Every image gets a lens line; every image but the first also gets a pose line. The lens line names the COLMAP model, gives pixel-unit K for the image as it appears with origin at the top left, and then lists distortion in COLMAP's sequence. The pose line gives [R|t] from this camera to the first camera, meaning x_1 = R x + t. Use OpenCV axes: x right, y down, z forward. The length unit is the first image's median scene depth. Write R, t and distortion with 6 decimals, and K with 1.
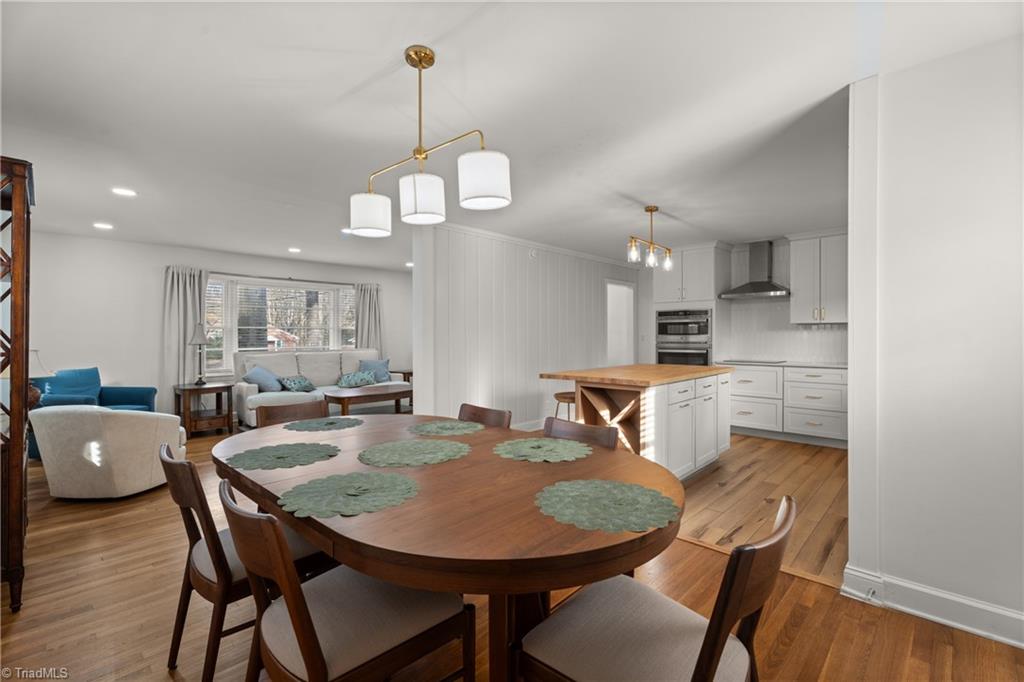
lens RADIAL K [[455.0, 0, 503.8], [0, 455.0, 338.1], [0, 0, 1]] dist [0.001610, -0.002558]
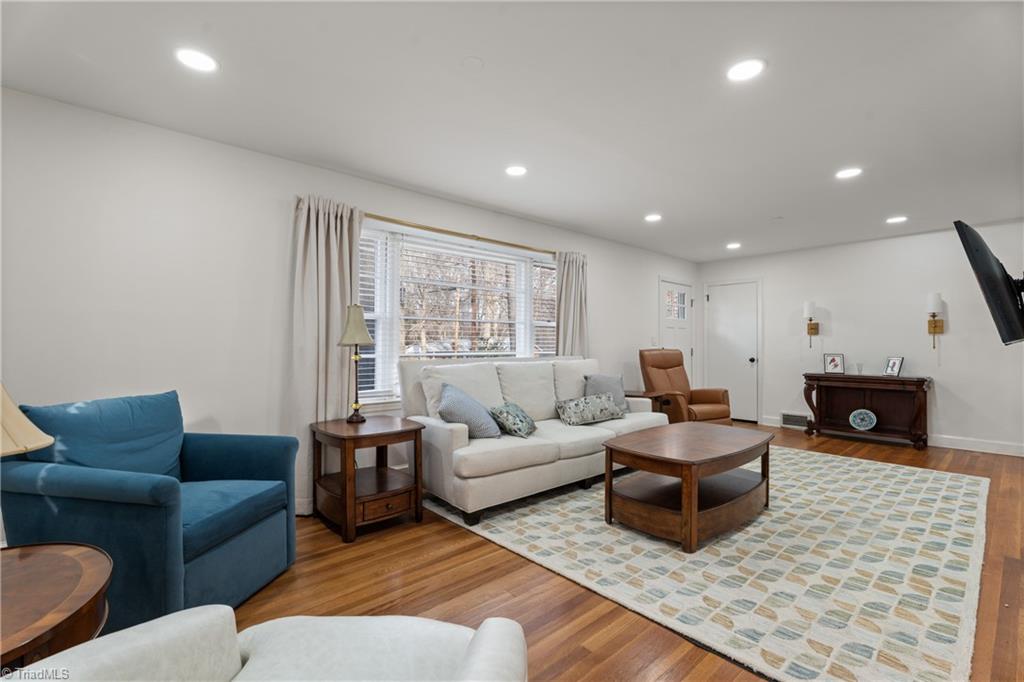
lens RADIAL K [[455.0, 0, 501.1], [0, 455.0, 342.6], [0, 0, 1]] dist [0.001610, -0.002558]
pose [[0.996267, 0.003435, -0.086252, -0.452279], [-0.004481, 0.999919, -0.011941, 0.016125], [0.086204, 0.012283, 0.996202, 0.489291]]
